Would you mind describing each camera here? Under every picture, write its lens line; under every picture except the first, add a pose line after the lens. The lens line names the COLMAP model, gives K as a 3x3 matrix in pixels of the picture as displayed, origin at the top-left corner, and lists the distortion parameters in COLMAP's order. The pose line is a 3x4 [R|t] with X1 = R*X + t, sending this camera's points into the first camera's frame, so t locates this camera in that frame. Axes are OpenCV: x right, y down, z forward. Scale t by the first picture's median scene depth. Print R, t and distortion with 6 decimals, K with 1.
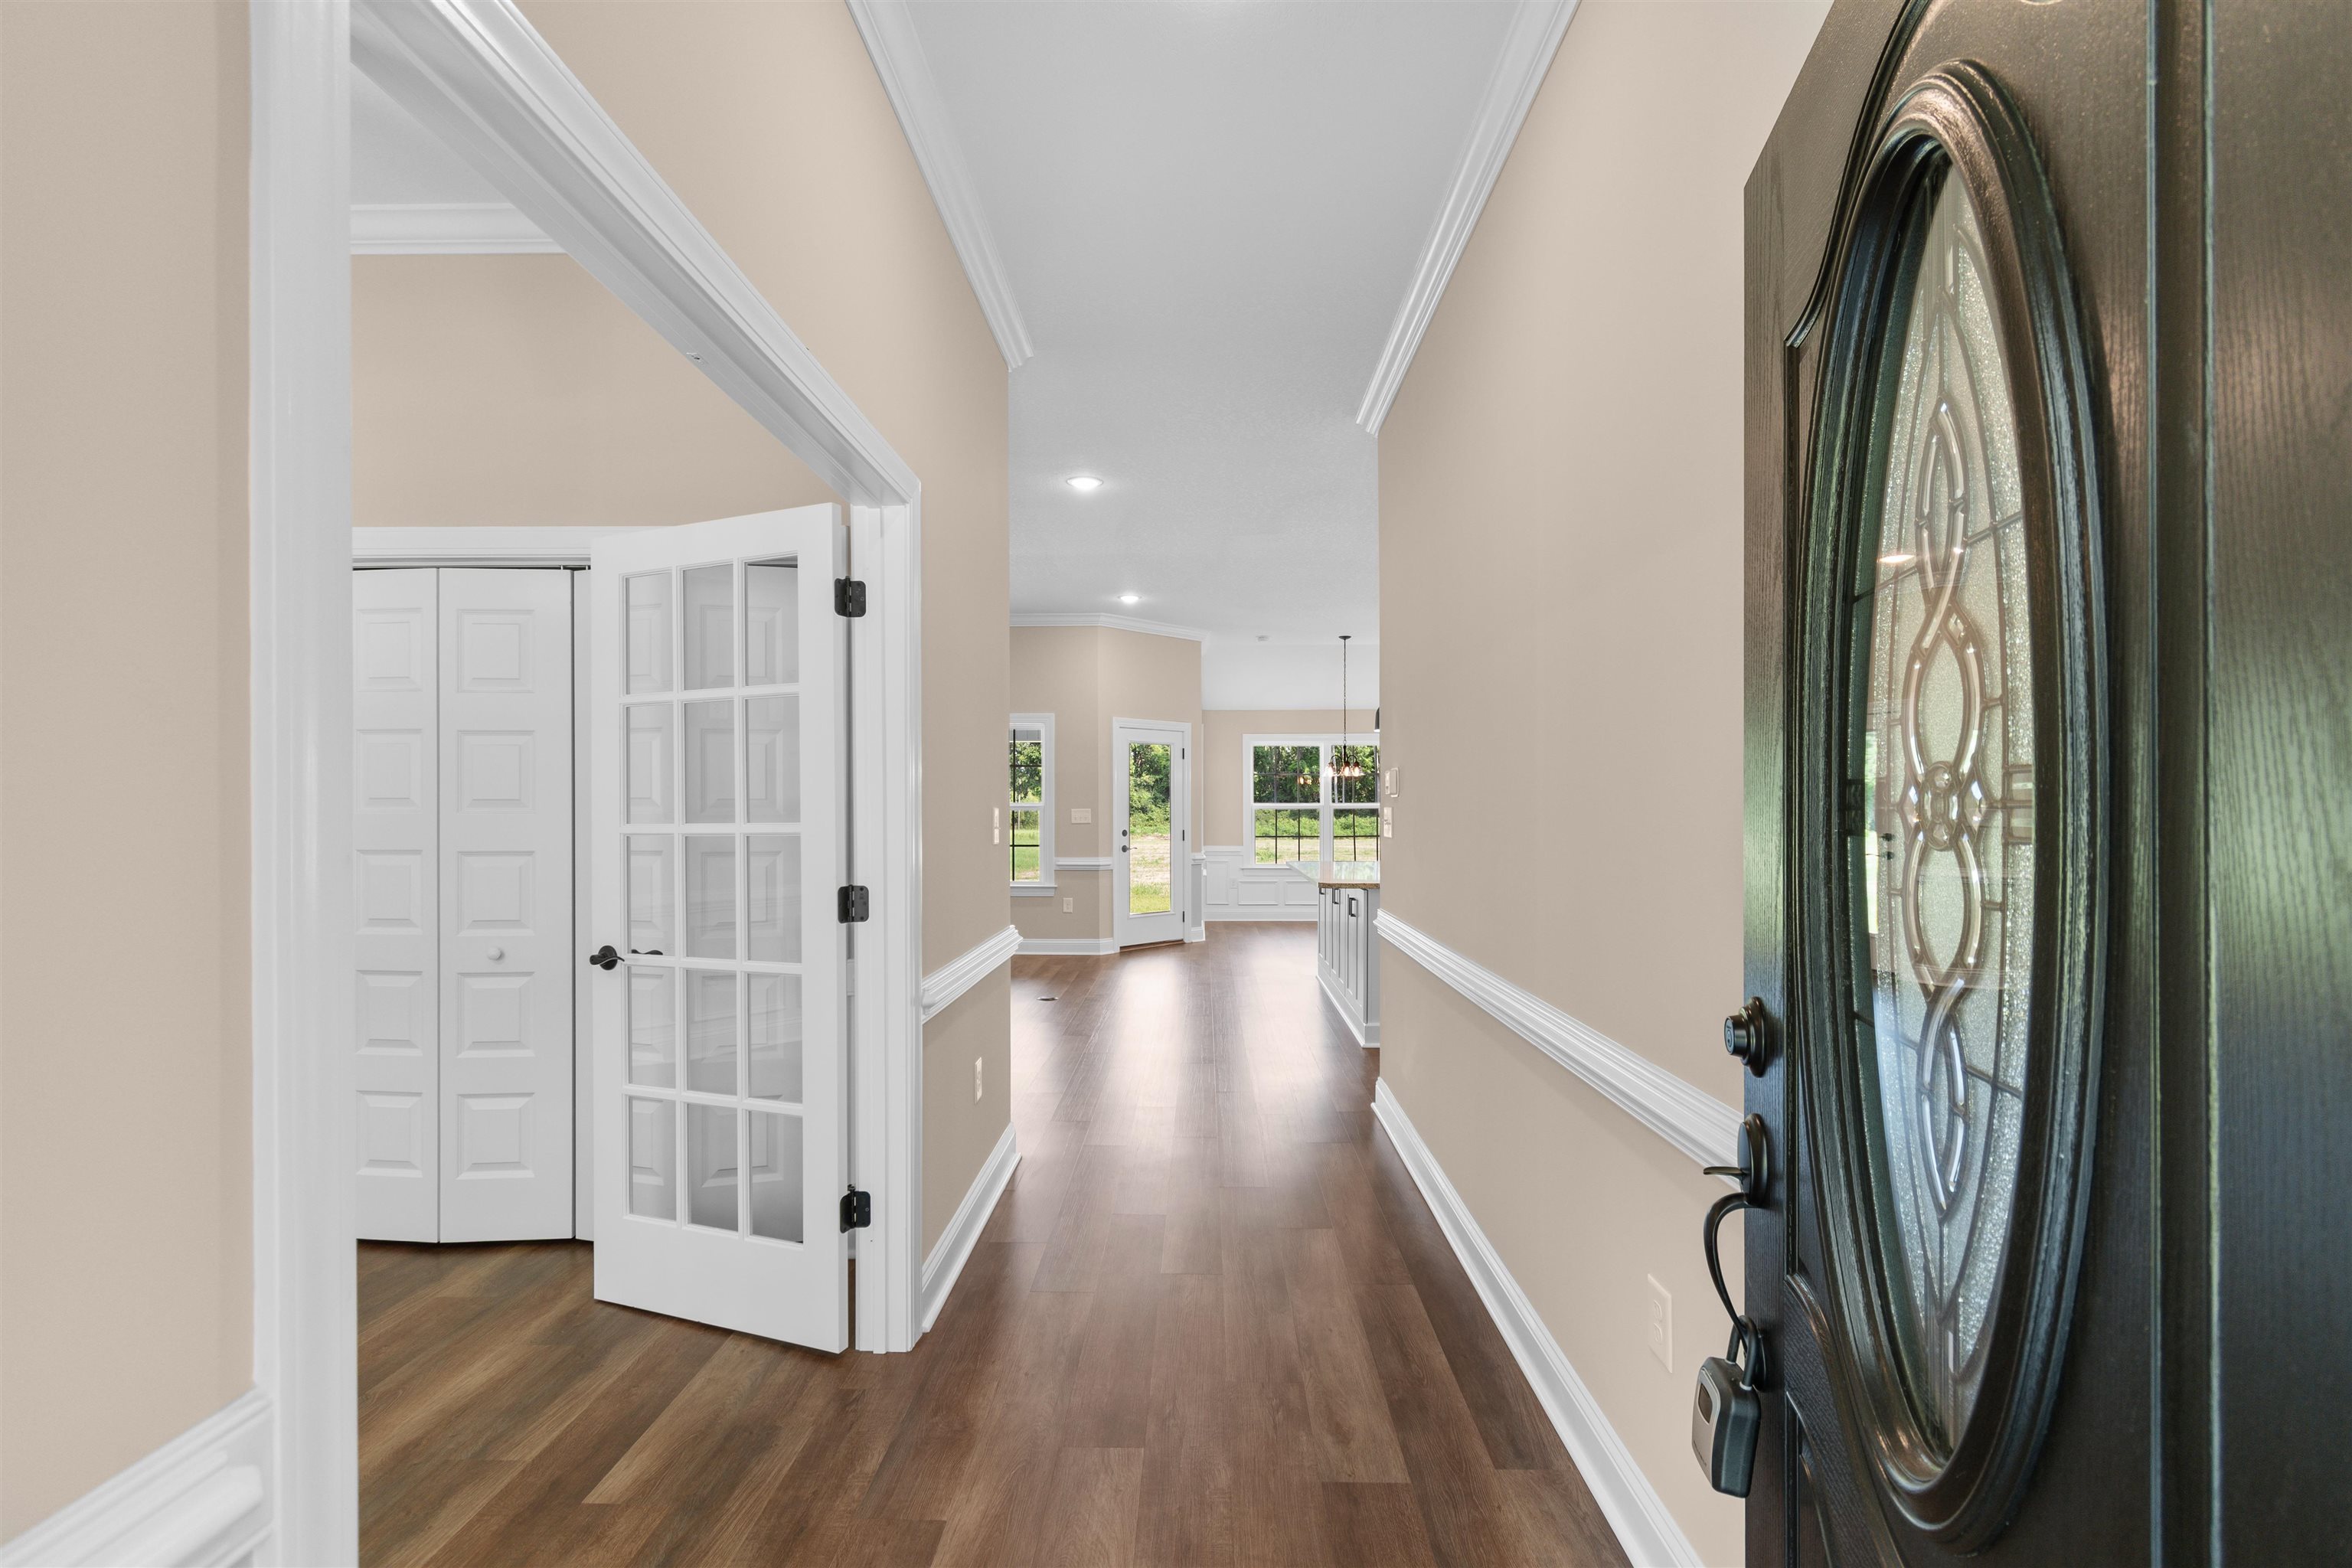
lens RADIAL K [[1028.6, 0, 1183.7], [0, 1028.6, 802.0], [0, 0, 1]] dist [0.001130, -0.000067]
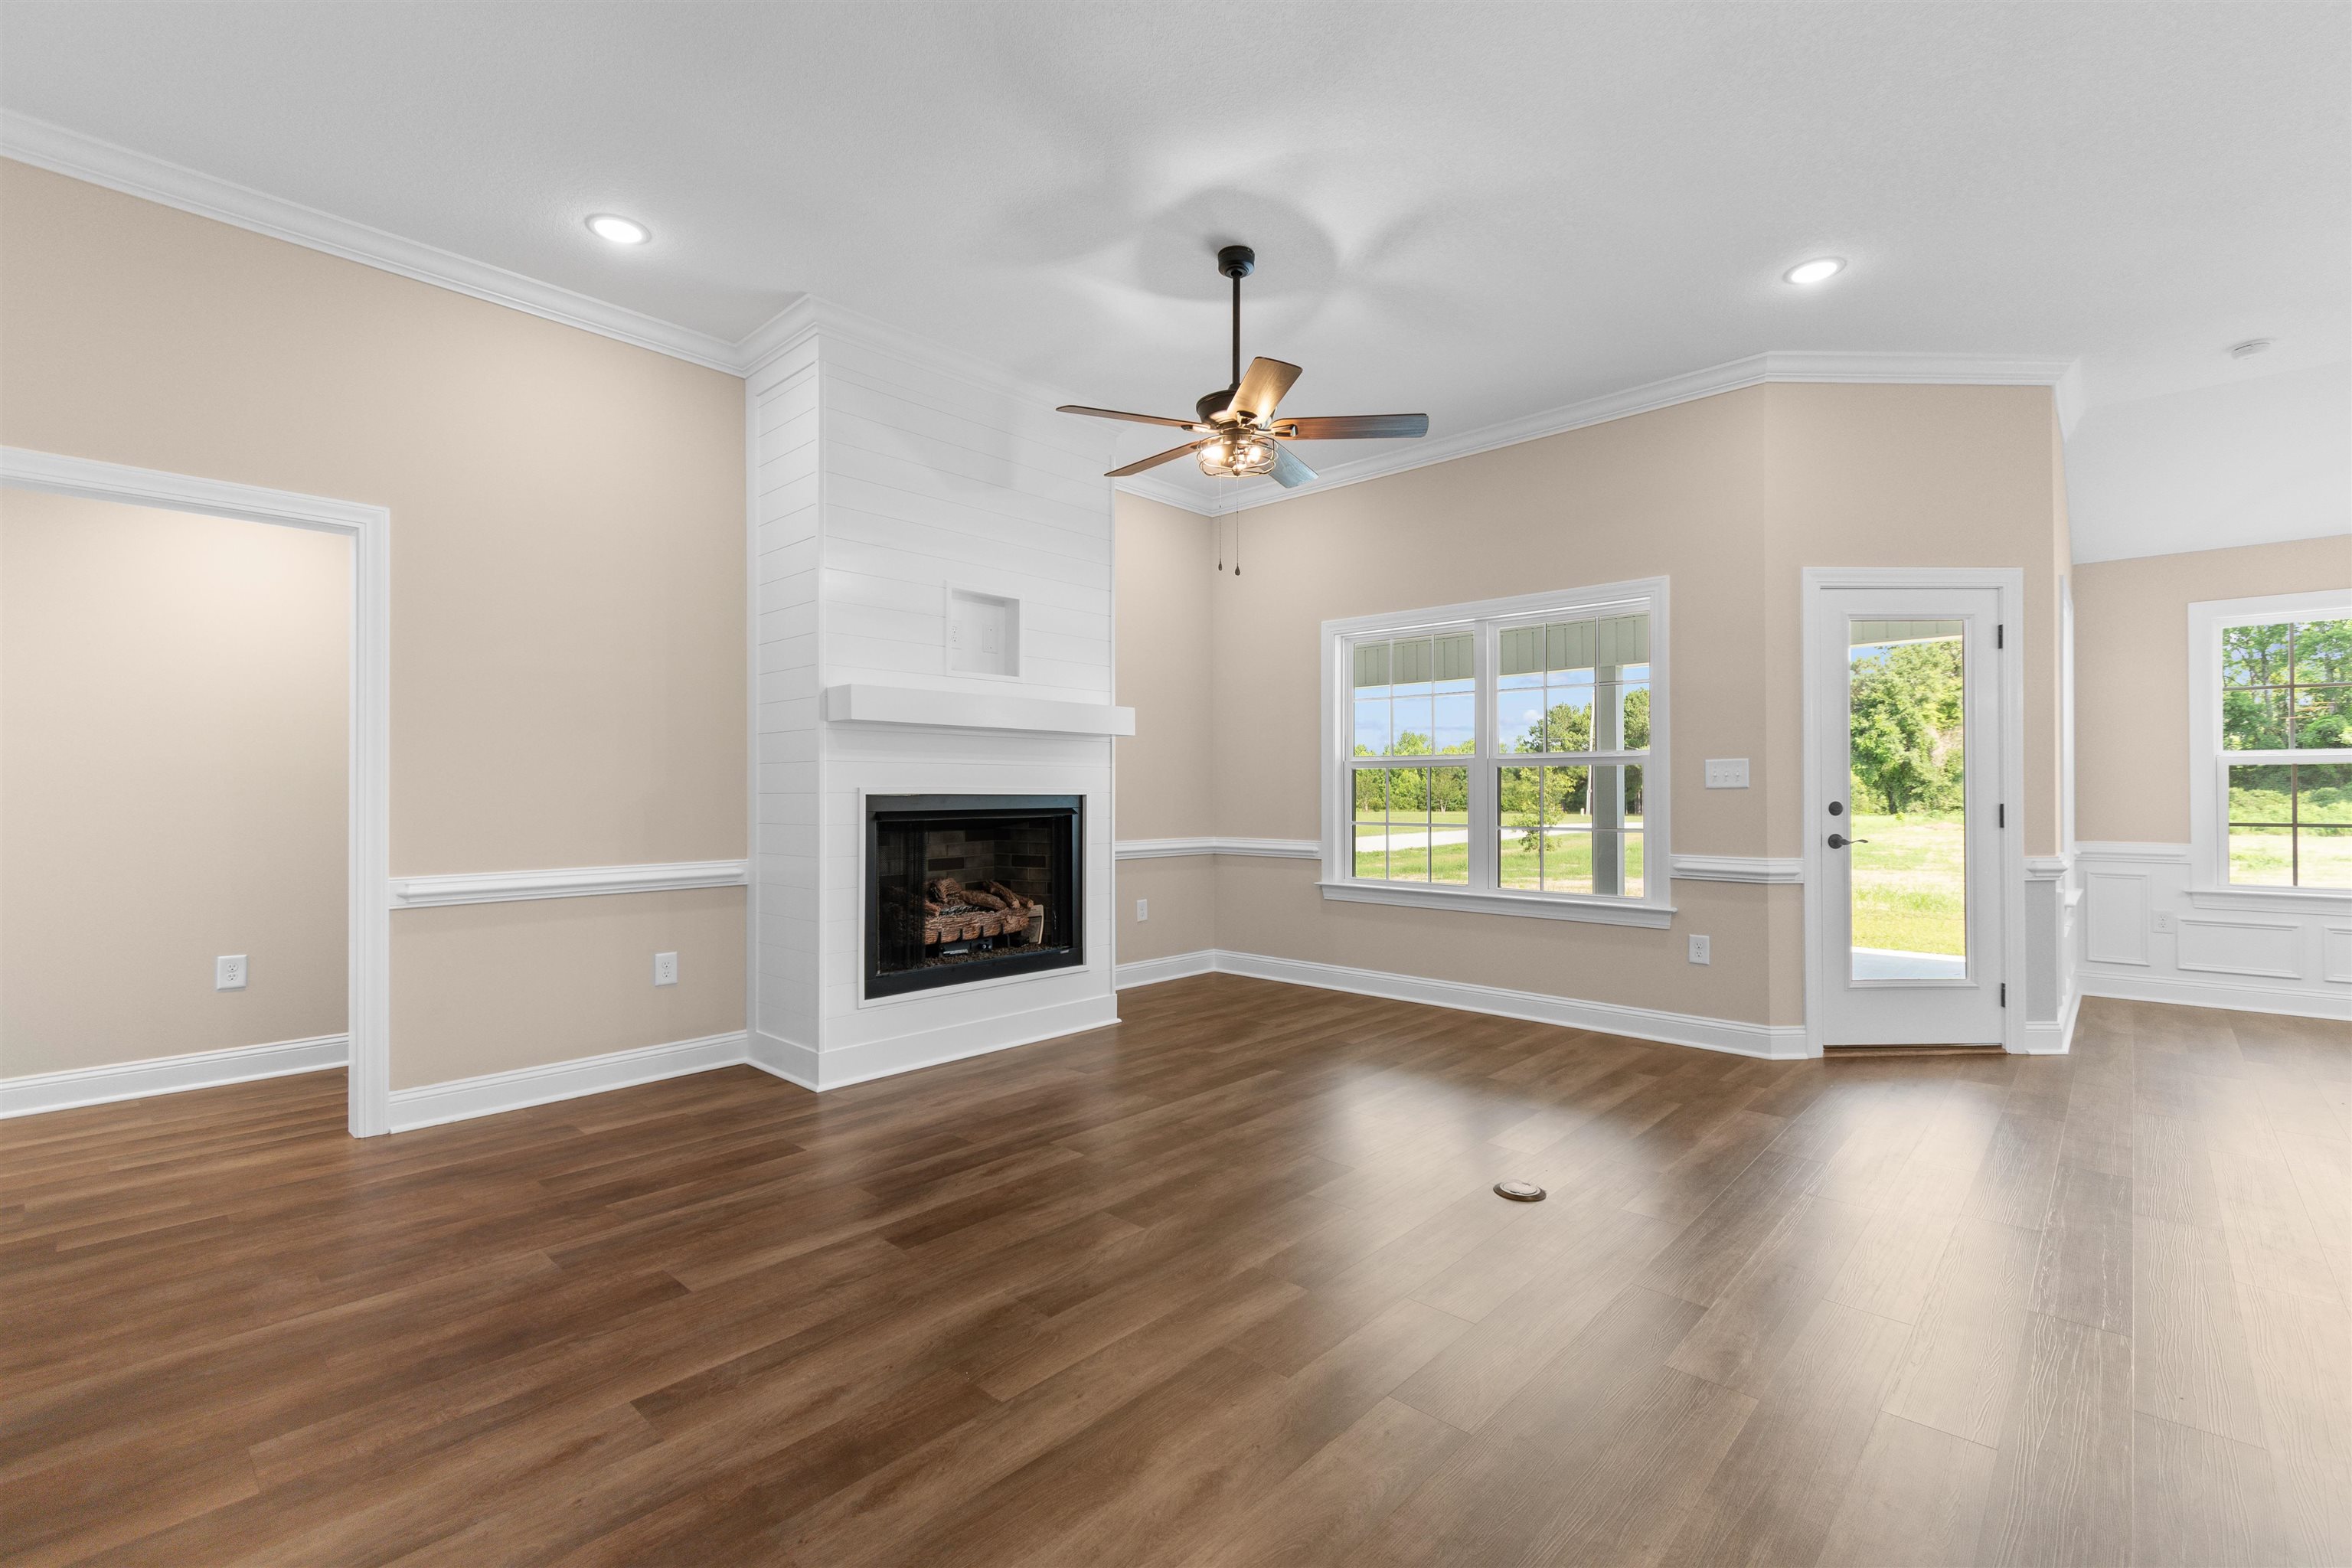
lens RADIAL K [[1028.6, 0, 1175.5], [0, 1028.6, 789.5], [0, 0, 1]] dist [0.001130, -0.000067]
pose [[0.743895, -0.003926, -0.668285, 0.034229], [0.005542, 0.999985, 0.000293, 0.019628], [0.668274, -0.003922, 0.743905, 0.441045]]
